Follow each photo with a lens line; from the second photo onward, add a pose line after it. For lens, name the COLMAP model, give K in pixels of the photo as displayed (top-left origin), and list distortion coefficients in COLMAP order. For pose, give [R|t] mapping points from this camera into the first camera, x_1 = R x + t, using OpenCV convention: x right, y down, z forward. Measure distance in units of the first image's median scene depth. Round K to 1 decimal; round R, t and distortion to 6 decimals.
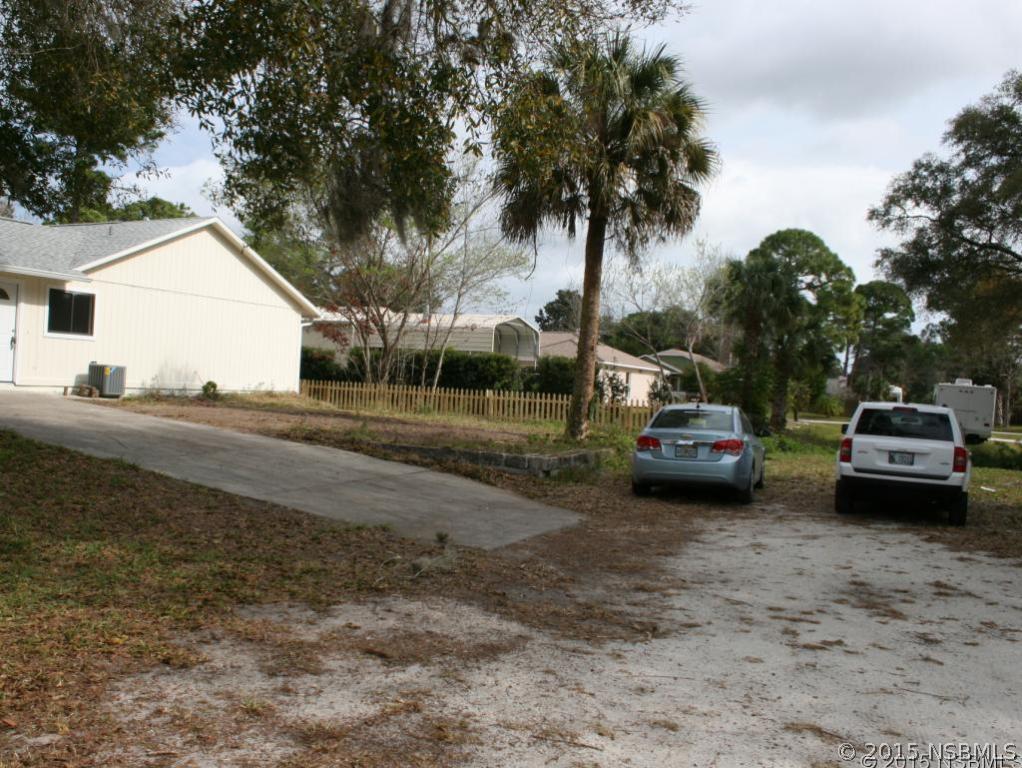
lens RADIAL K [[957.3, 0, 511.0], [0, 957.3, 384.0], [0, 0, 1]] dist [-0.128635, 0.101160]
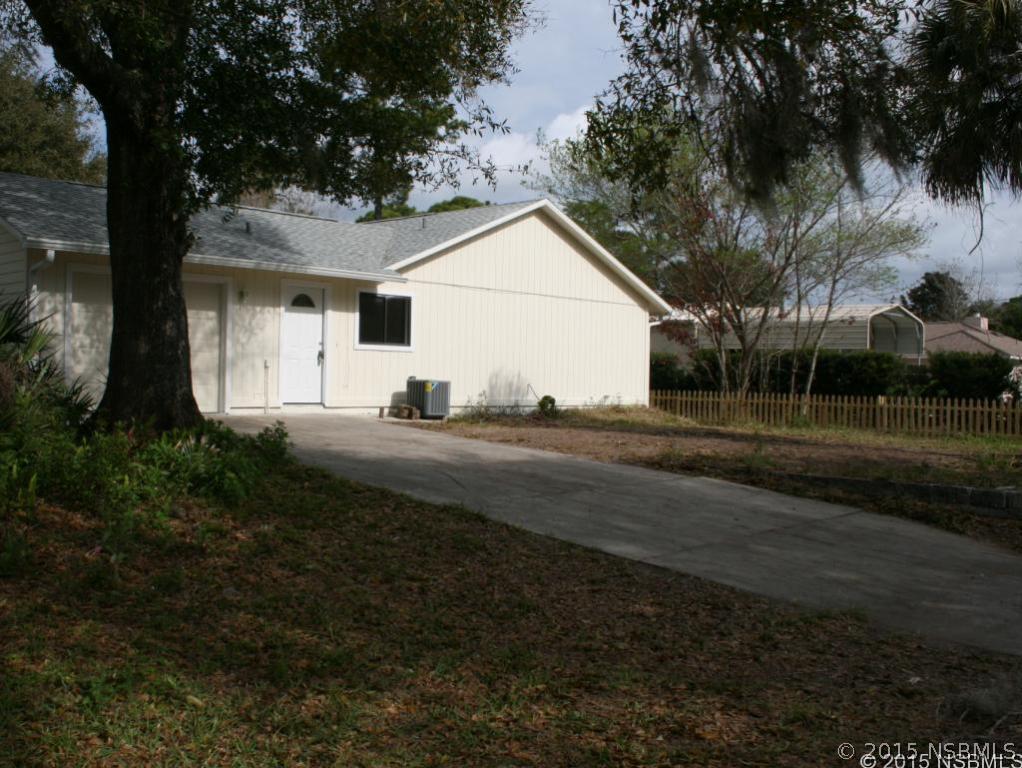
lens RADIAL K [[663.5, 0, 511.0], [0, 663.5, 384.0], [0, 0, 1]] dist [-0.000591, 0.000173]
pose [[0.976820, -0.028411, -0.212168, -0.225703], [0.029314, 0.999570, 0.001112, -0.014941], [0.212045, -0.007305, 0.977233, 0.422120]]
